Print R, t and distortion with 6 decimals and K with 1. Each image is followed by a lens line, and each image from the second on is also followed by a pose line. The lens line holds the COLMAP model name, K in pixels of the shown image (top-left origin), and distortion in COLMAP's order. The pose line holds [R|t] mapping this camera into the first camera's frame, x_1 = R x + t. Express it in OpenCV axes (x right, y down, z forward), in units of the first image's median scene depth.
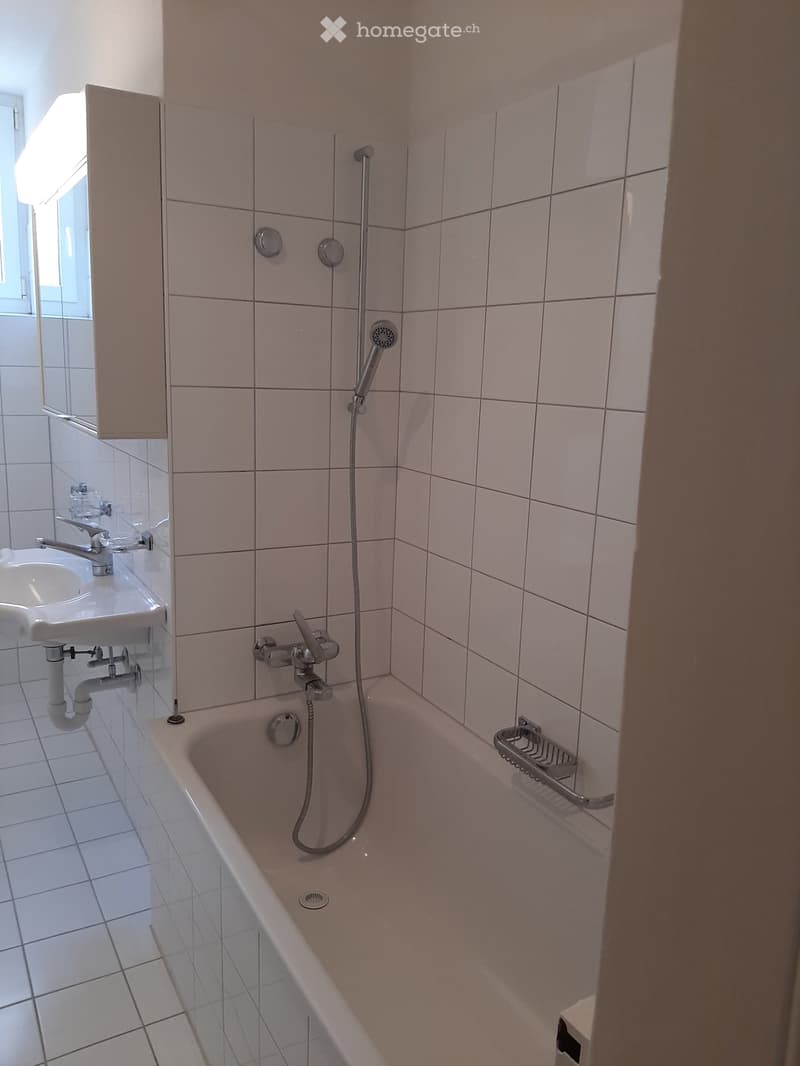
lens RADIAL K [[919.8, 0, 400.0], [0, 919.8, 533.0], [0, 0, 1]] dist [0.240702, -0.007675]
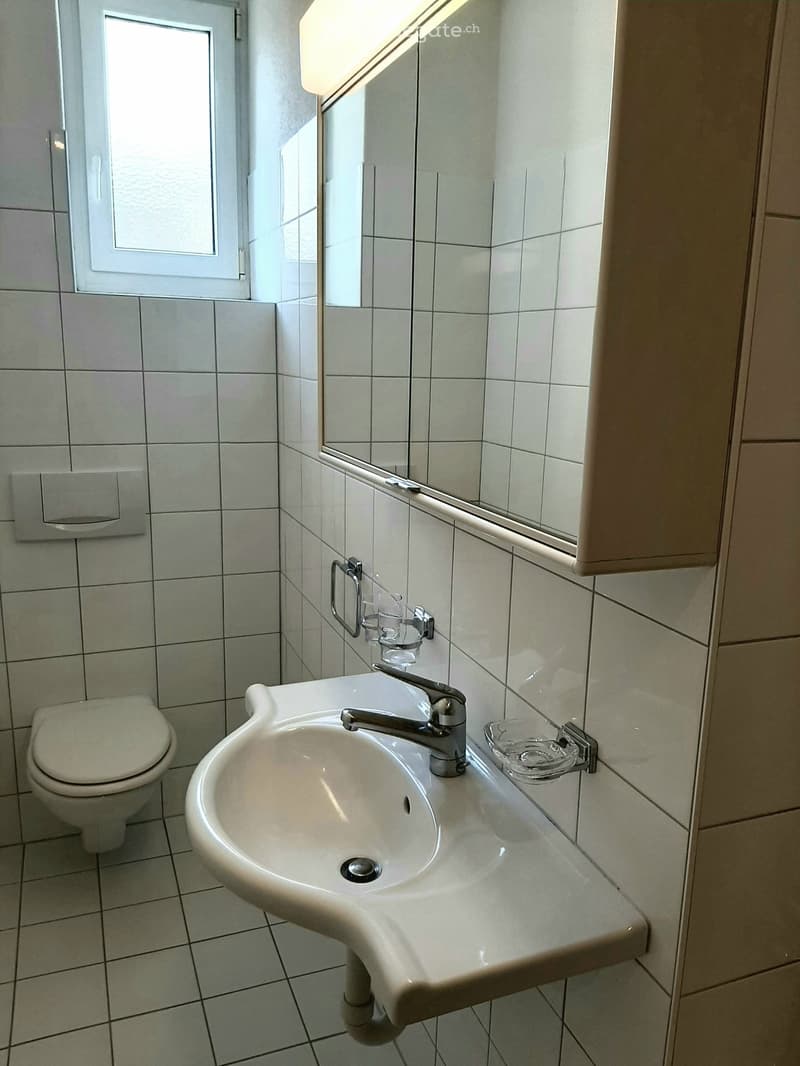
lens RADIAL K [[856.8, 0, 400.0], [0, 856.8, 533.0], [0, 0, 1]] dist [0.192932, 0.001149]
pose [[0.993894, 0.011605, -0.109723, -0.260421], [-0.007954, 0.999402, 0.033652, -0.095920], [0.110048, -0.032574, 0.993392, 0.460406]]
